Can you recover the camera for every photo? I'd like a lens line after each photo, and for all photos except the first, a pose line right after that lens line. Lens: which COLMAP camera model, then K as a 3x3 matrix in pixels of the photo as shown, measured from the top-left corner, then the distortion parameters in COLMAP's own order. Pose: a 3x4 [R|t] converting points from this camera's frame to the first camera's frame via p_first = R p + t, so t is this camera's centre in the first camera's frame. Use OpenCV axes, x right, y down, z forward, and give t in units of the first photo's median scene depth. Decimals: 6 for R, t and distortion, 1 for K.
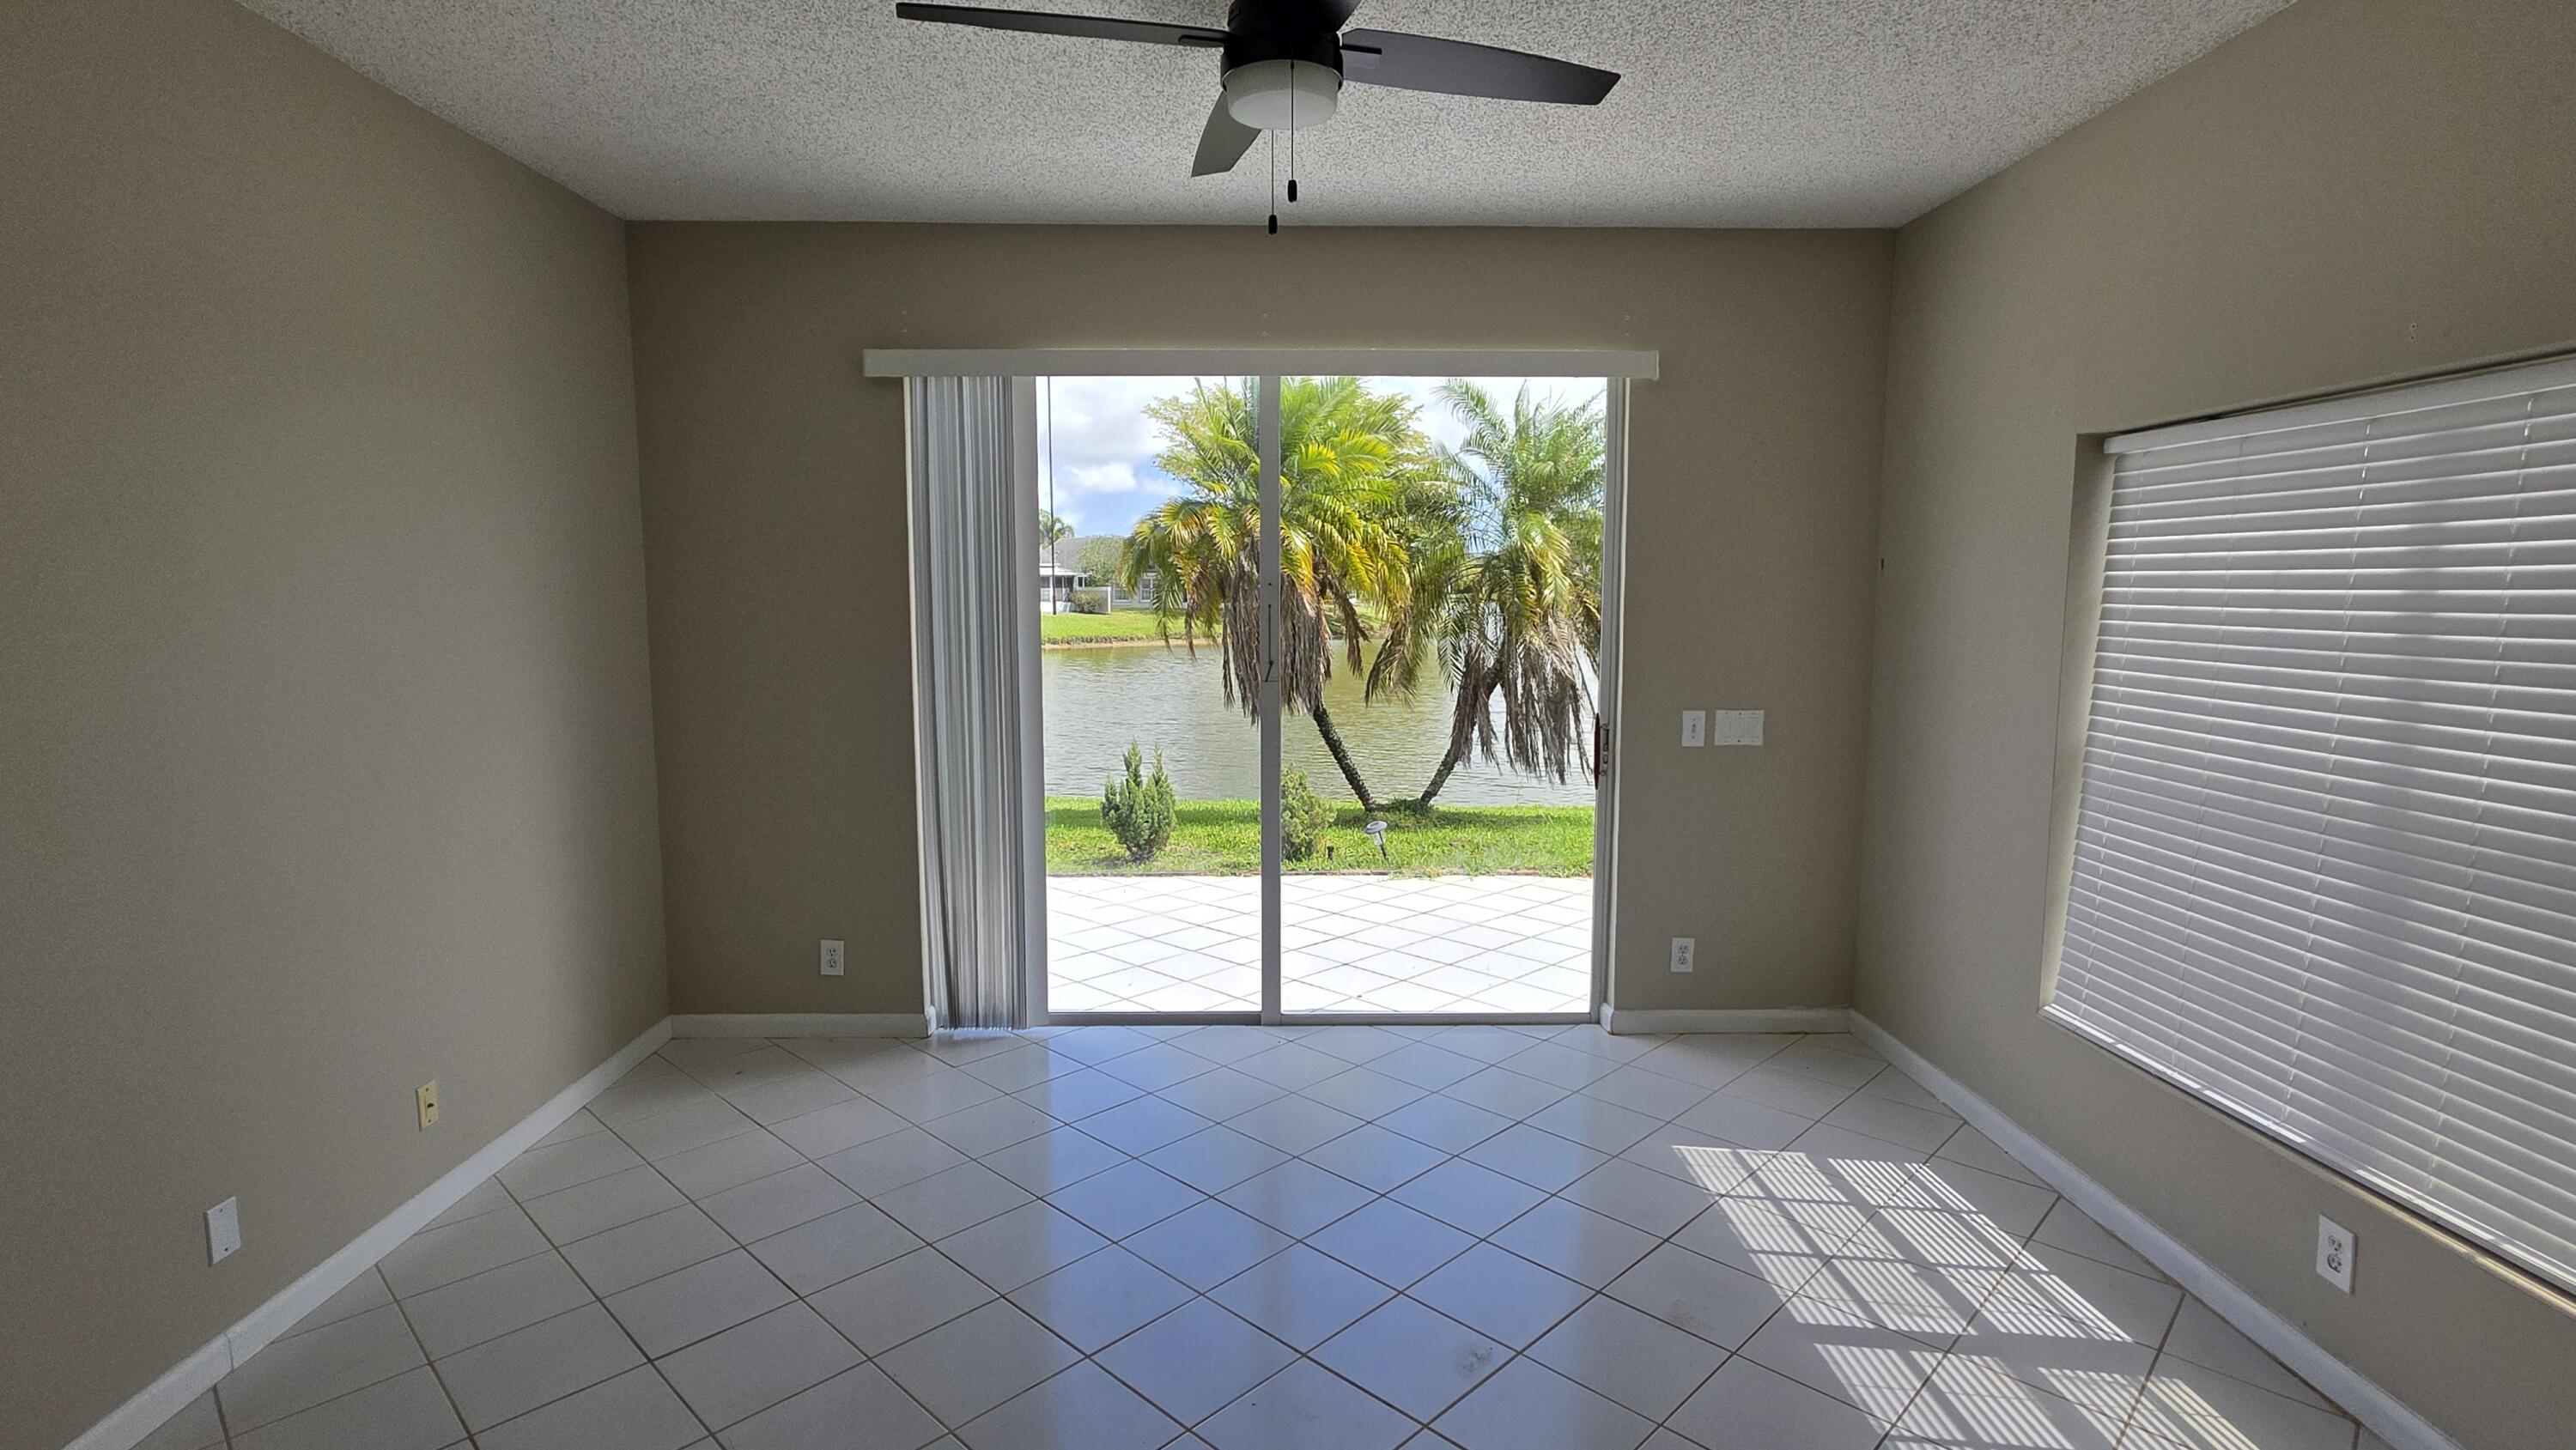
lens RADIAL K [[1241.1, 0, 1288.0], [0, 1241.1, 725.0], [0, 0, 1]] dist [-0.001076, -0.000188]
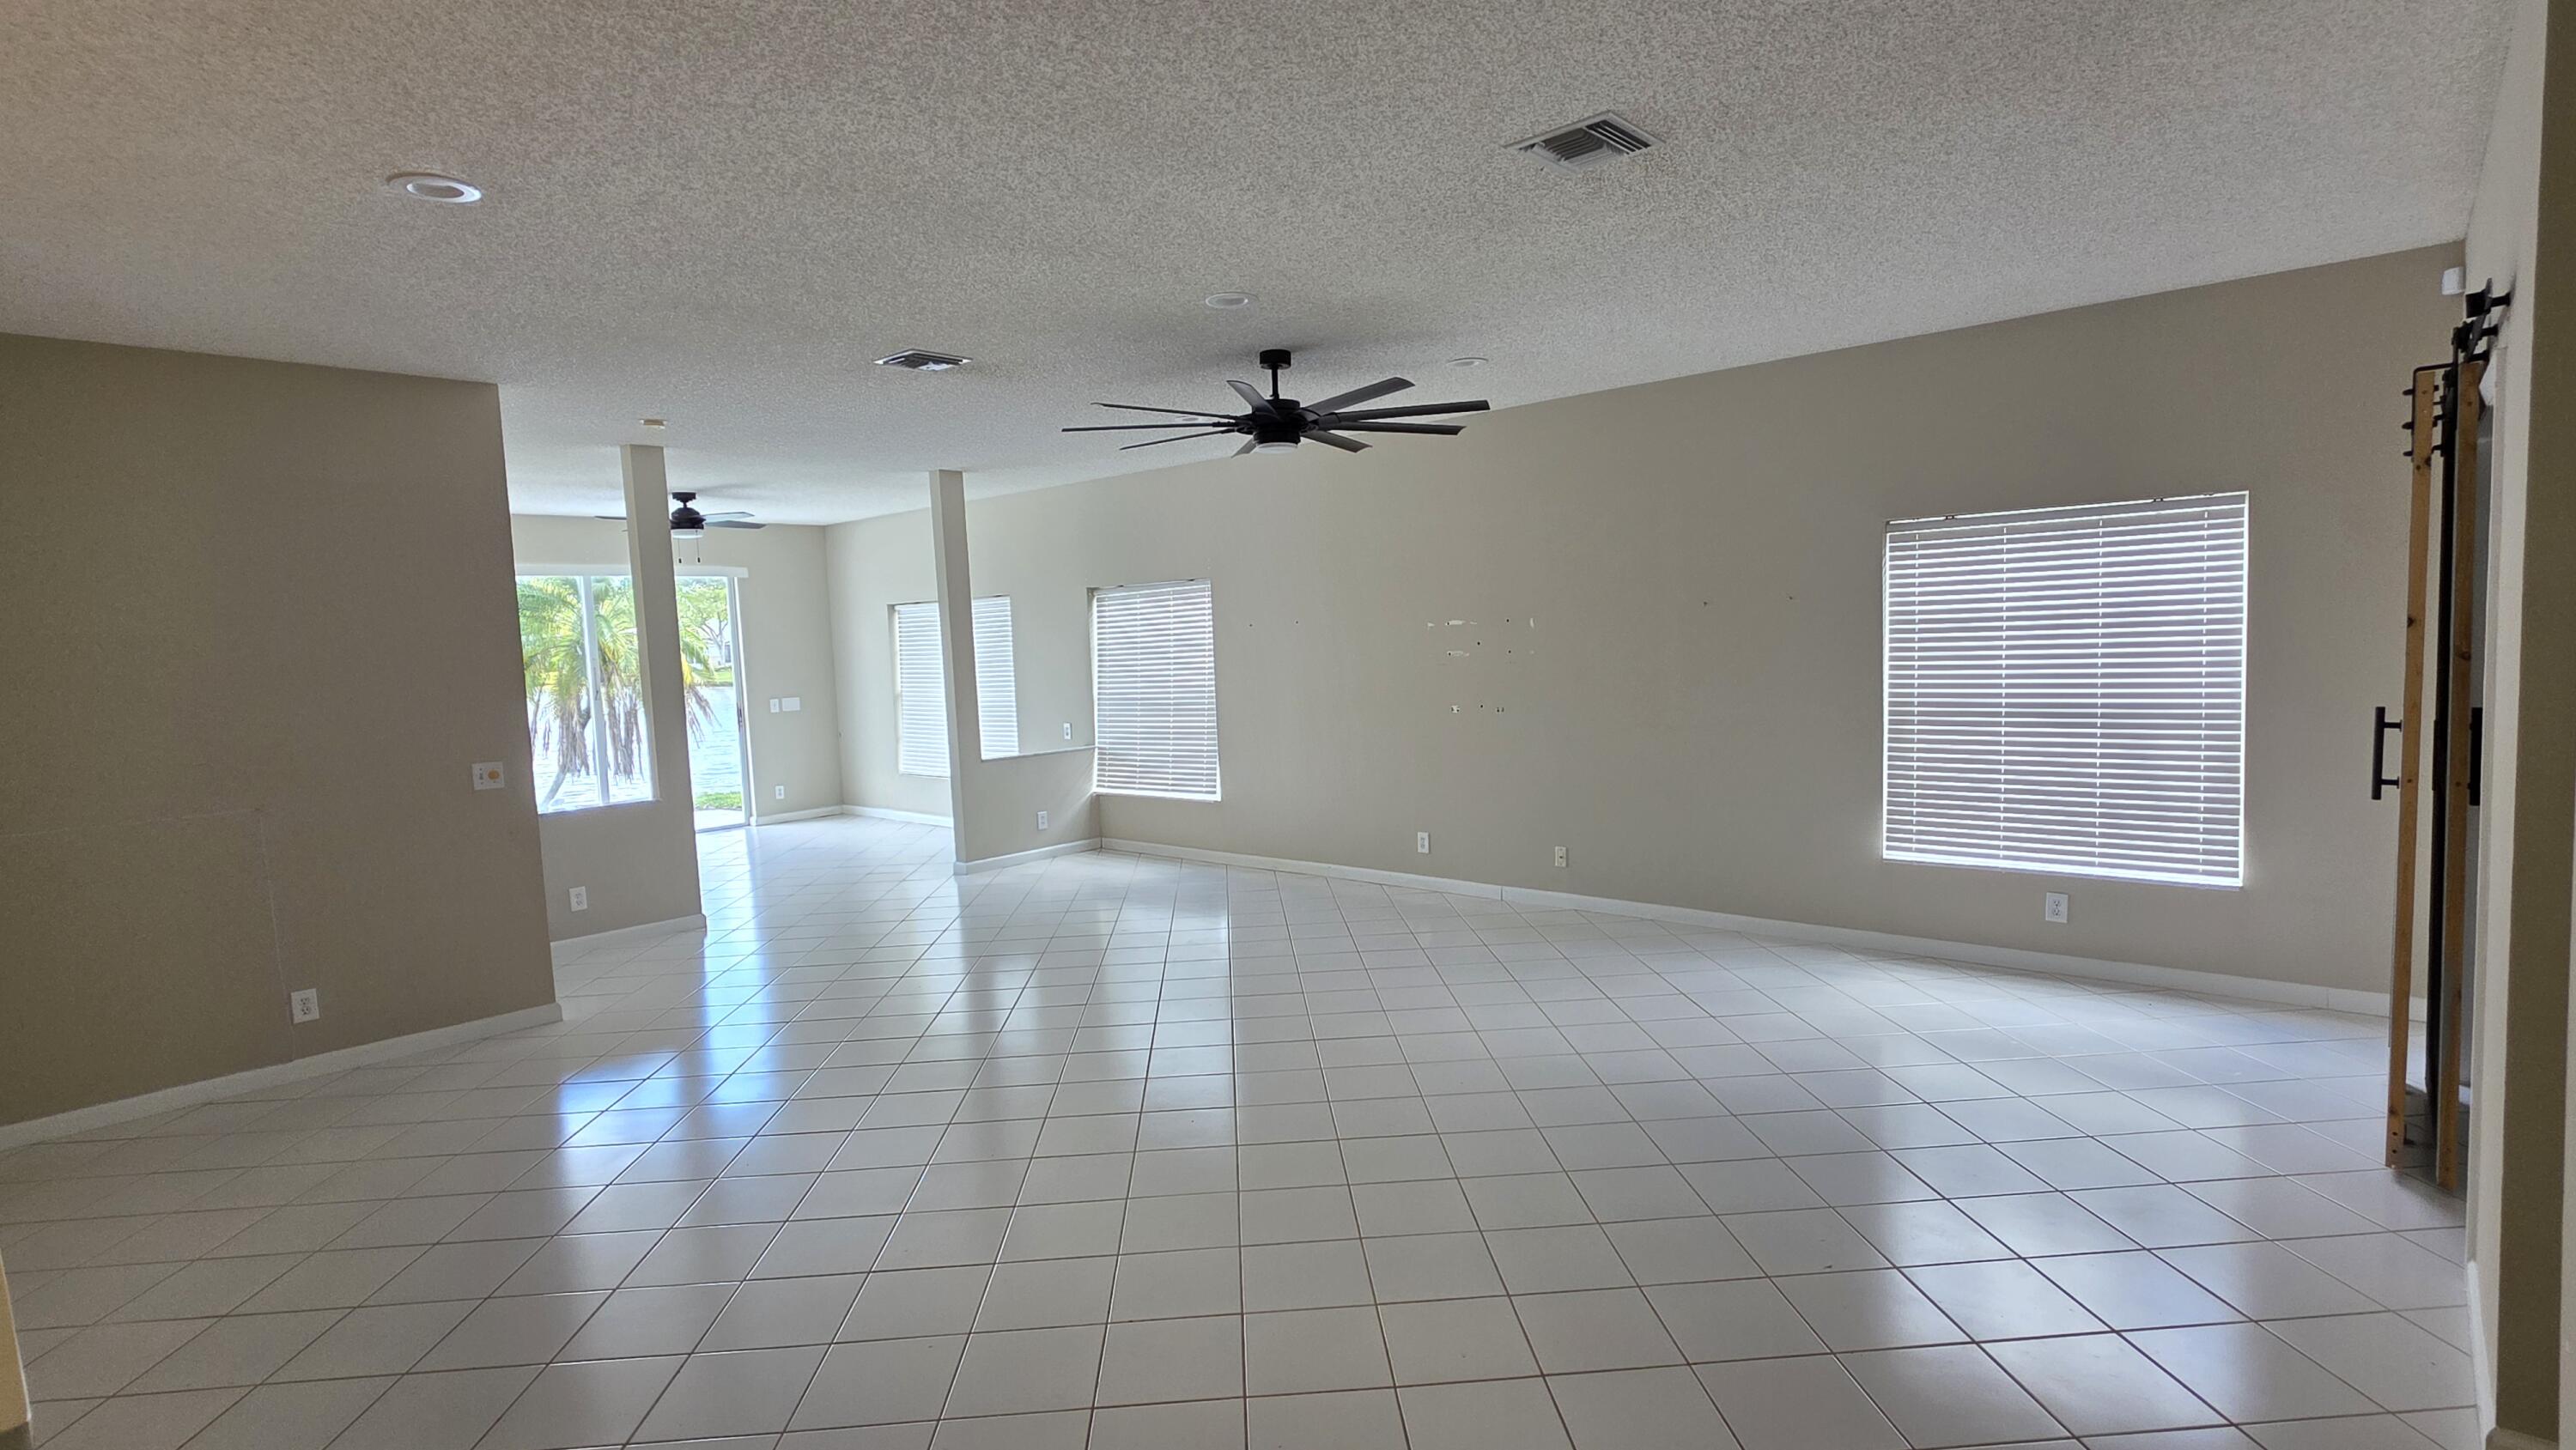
lens RADIAL K [[1239.8, 0, 1297.9], [0, 1239.8, 713.8], [0, 0, 1]] dist [-0.000224, -0.000138]
pose [[0.671514, -0.082753, 0.736356, -0.854909], [0.125338, 0.992110, -0.002807, 0.164170], [-0.730314, 0.094178, 0.676588, -1.570412]]
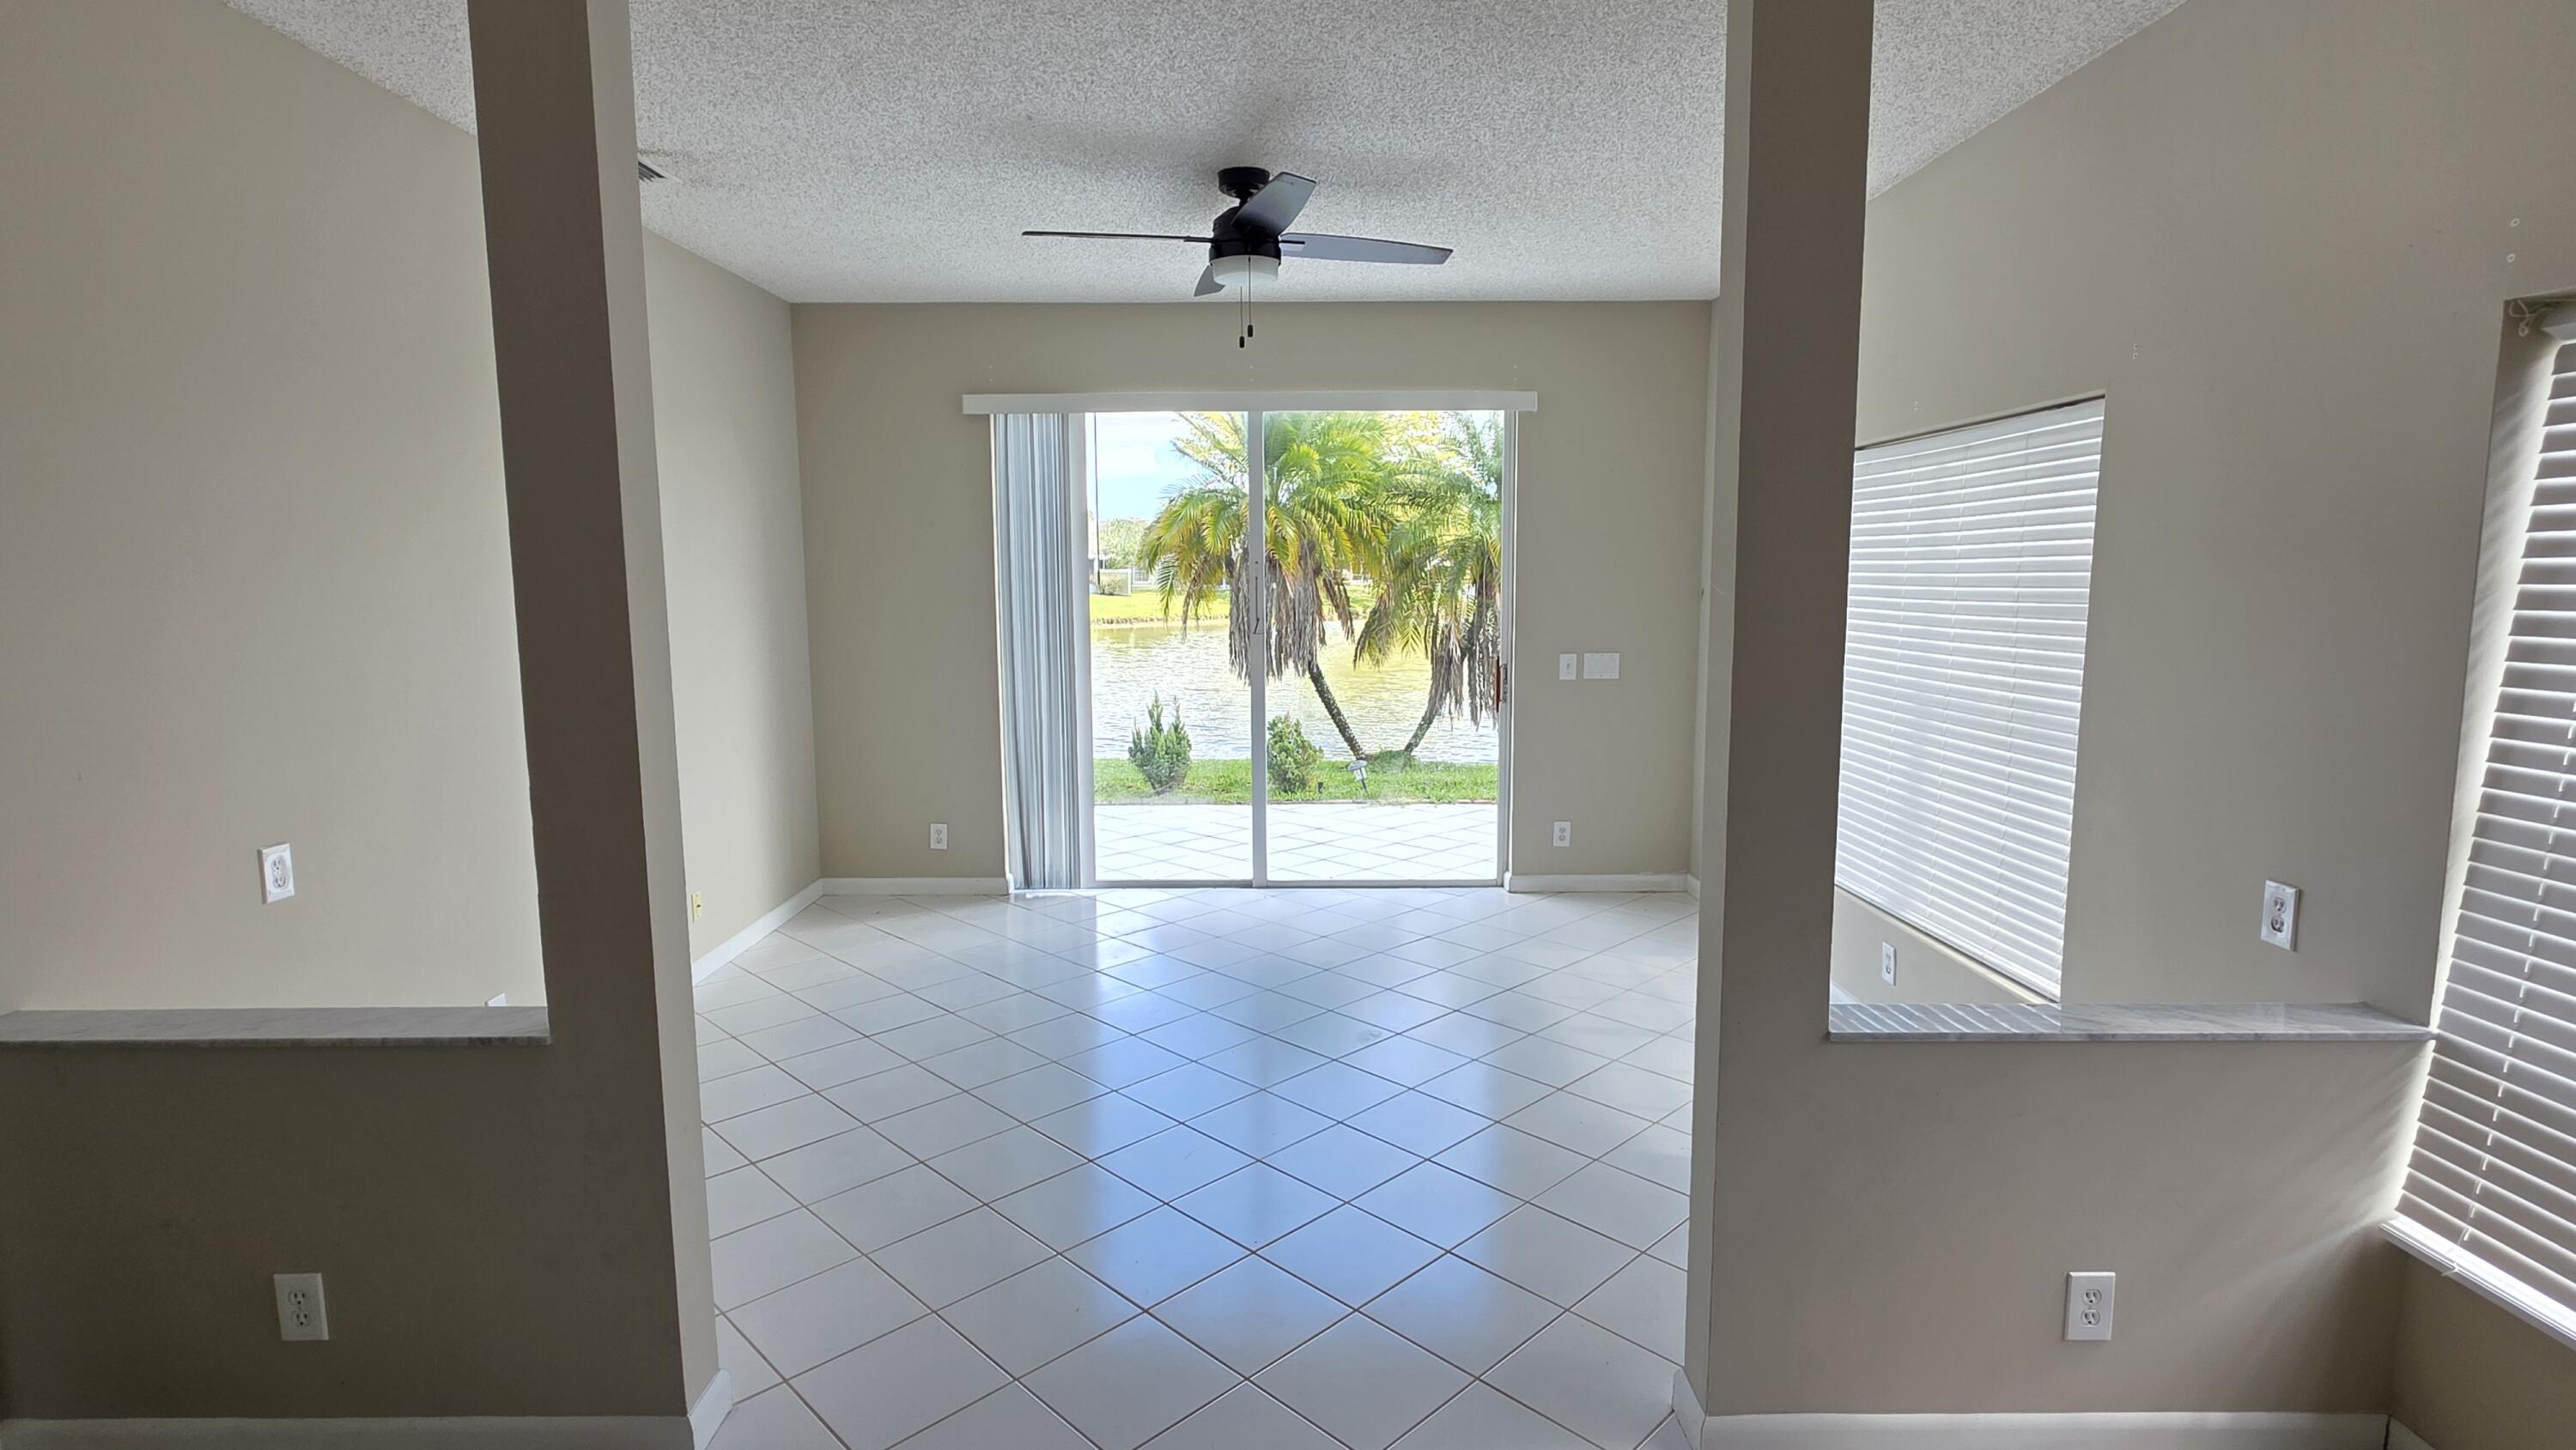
lens RADIAL K [[1239.8, 0, 1297.9], [0, 1239.8, 713.8], [0, 0, 1]] dist [-0.000224, -0.000138]
pose [[0.999957, -0.004060, -0.008336, 0.040666], [0.004109, 0.999974, 0.005954, 0.044262], [0.008311, -0.005988, 0.999948, -0.357401]]
